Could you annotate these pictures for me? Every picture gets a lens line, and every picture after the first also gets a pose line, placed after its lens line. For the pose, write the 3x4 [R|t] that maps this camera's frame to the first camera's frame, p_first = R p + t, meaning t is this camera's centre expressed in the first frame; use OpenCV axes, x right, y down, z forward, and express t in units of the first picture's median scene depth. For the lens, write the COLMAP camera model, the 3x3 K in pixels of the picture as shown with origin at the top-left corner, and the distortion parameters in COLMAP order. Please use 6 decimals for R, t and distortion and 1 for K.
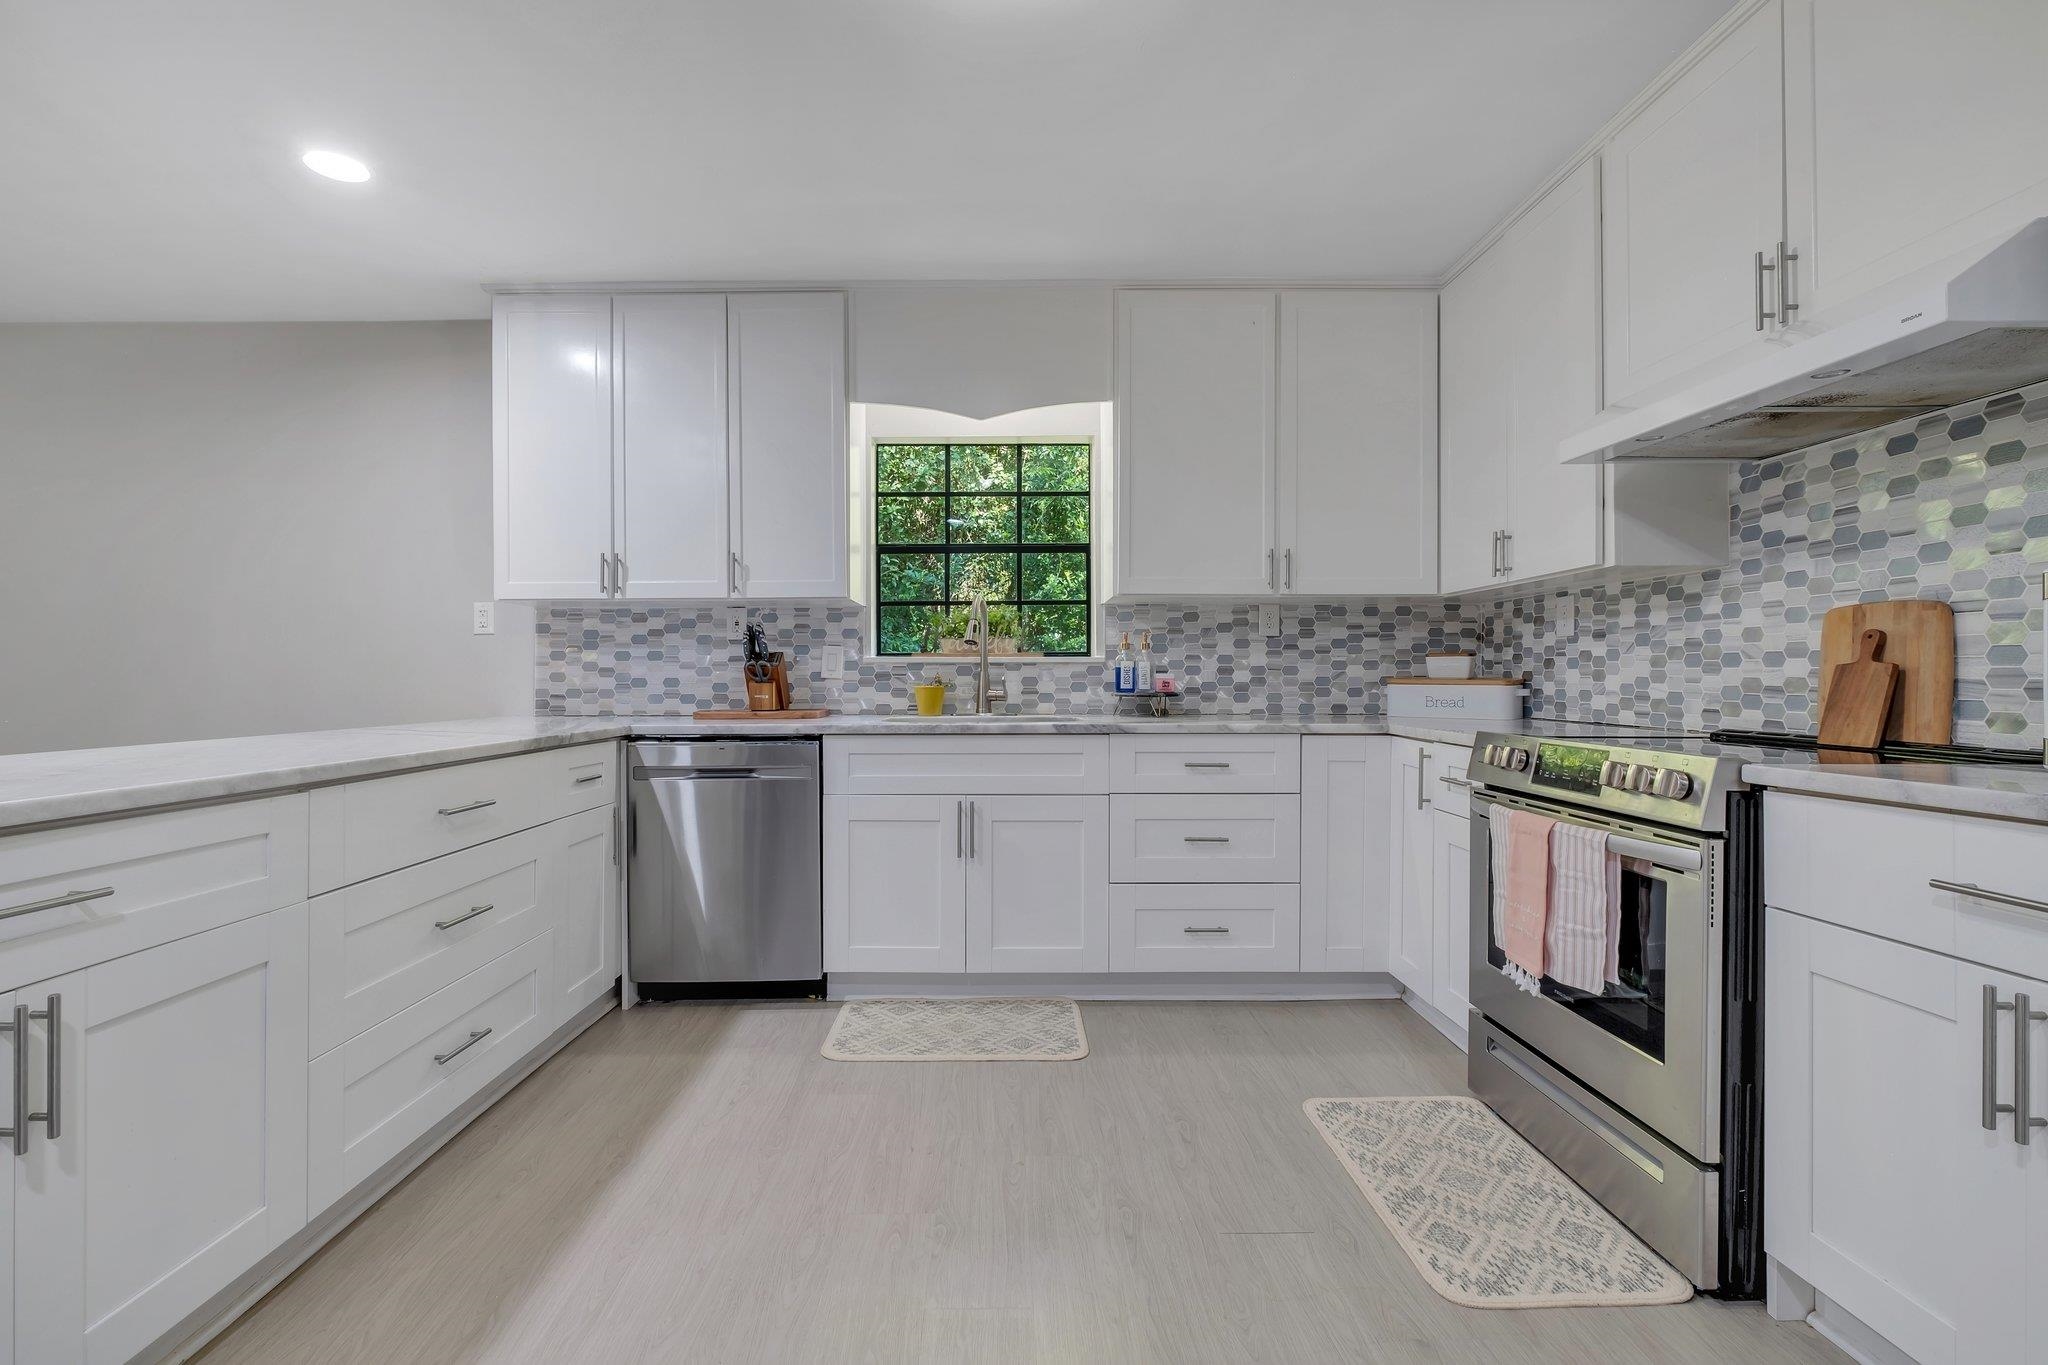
lens RADIAL K [[908.6, 0, 1020.3], [0, 908.6, 679.7], [0, 0, 1]] dist [-0.006706, 0.001468]
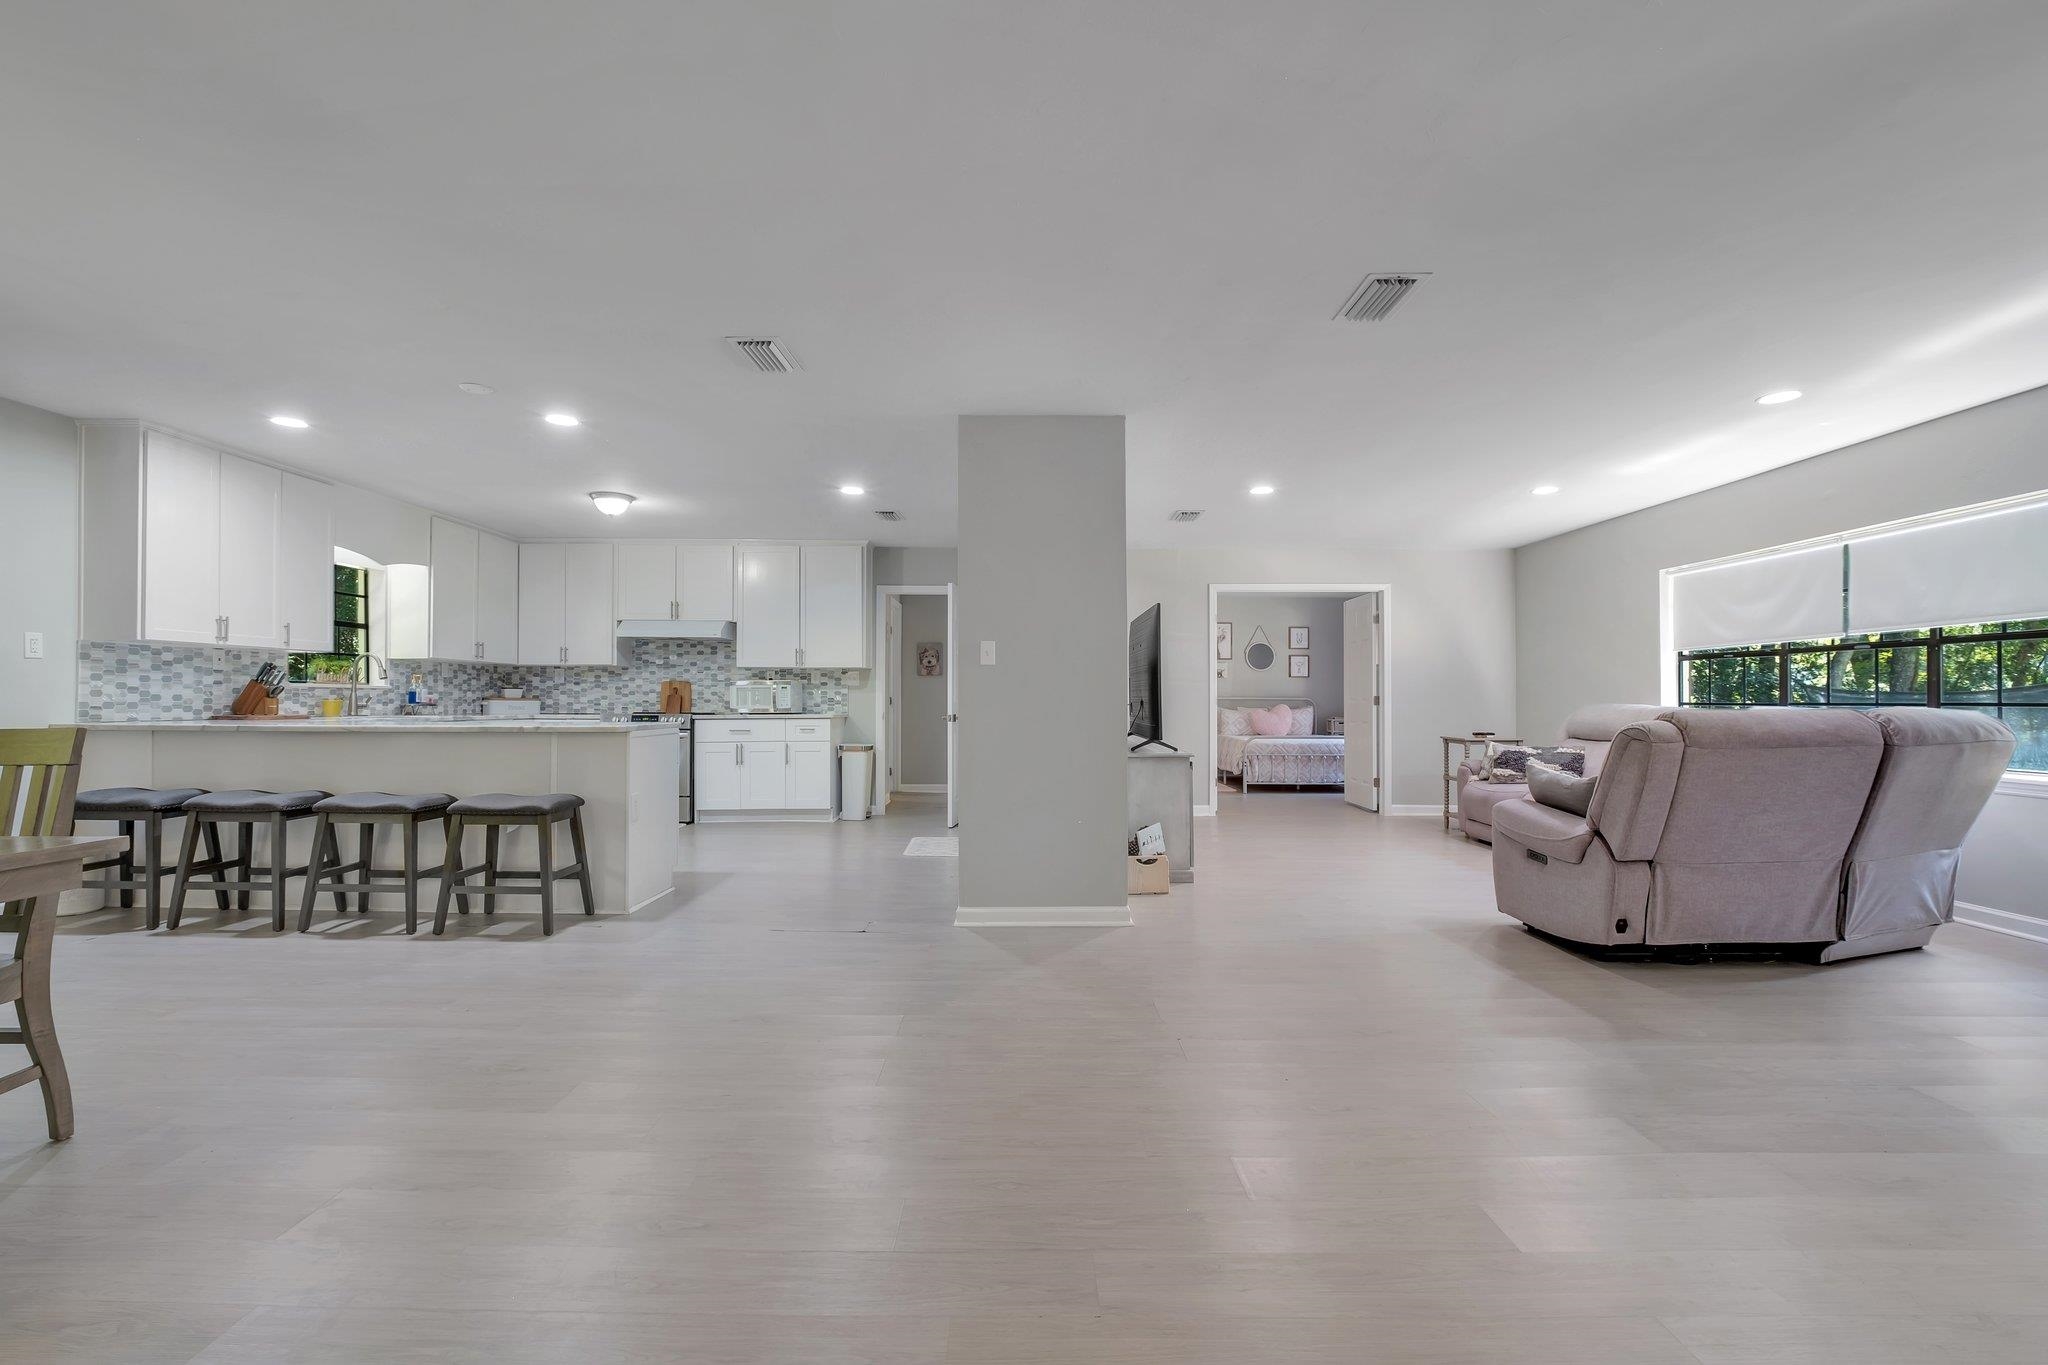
lens RADIAL K [[908.6, 0, 1014.9], [0, 908.6, 687.3], [0, 0, 1]] dist [-0.006706, 0.001468]
pose [[0.010797, 0.017788, 0.999783, -1.854448], [-0.000299, 0.999842, -0.017785, 0.012168], [-0.999942, -0.000107, 0.010800, -0.372107]]
